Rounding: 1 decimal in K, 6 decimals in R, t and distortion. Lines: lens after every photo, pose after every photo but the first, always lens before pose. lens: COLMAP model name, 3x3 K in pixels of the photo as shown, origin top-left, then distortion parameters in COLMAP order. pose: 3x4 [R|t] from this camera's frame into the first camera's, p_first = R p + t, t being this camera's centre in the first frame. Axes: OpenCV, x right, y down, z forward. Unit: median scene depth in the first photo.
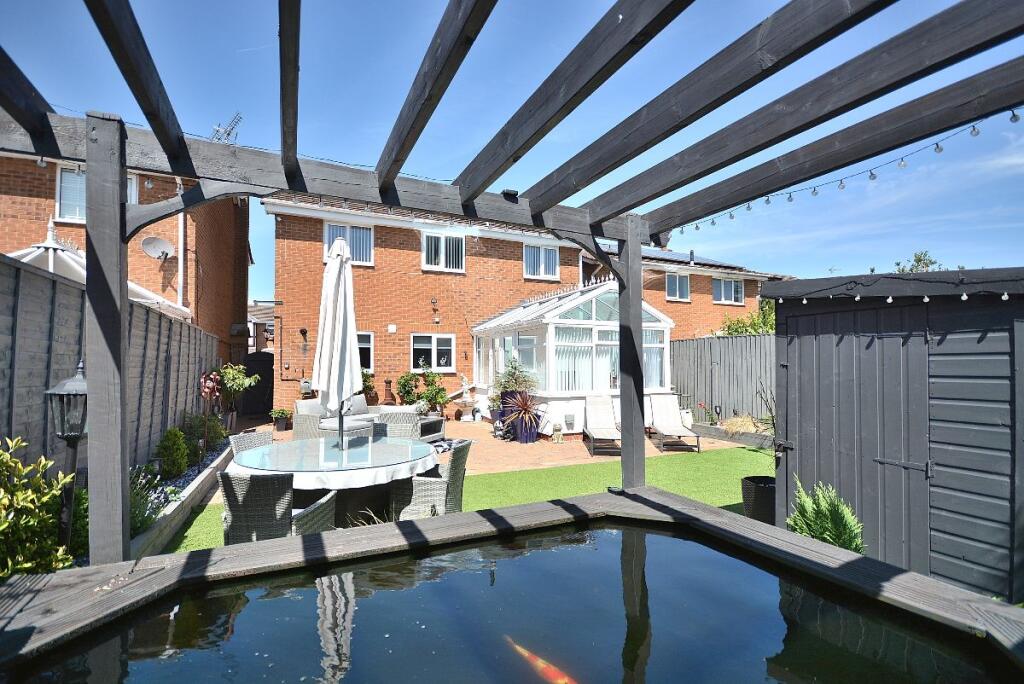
lens RADIAL K [[450.0, 0, 502.1], [0, 450.0, 354.7], [0, 0, 1]] dist [0.002822, -0.004111]
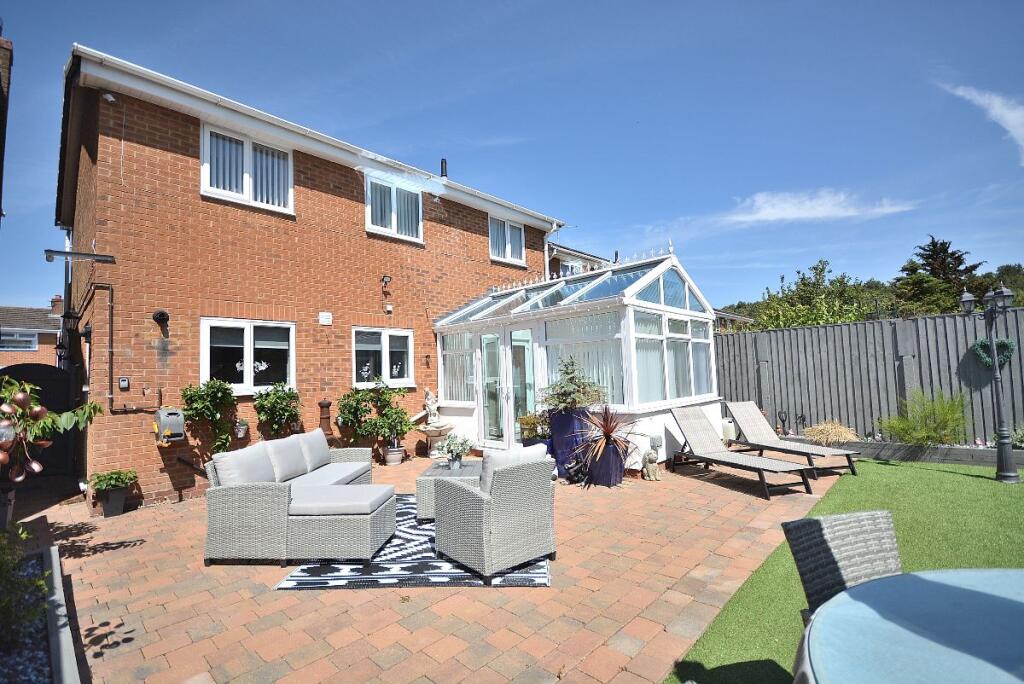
lens RADIAL K [[450.0, 0, 511.6], [0, 450.0, 348.2], [0, 0, 1]] dist [0.002822, -0.004111]
pose [[0.925728, -0.007166, 0.378121, -0.229629], [0.025292, 0.998755, -0.042993, 0.015675], [-0.377343, 0.049364, 0.924757, 0.316941]]
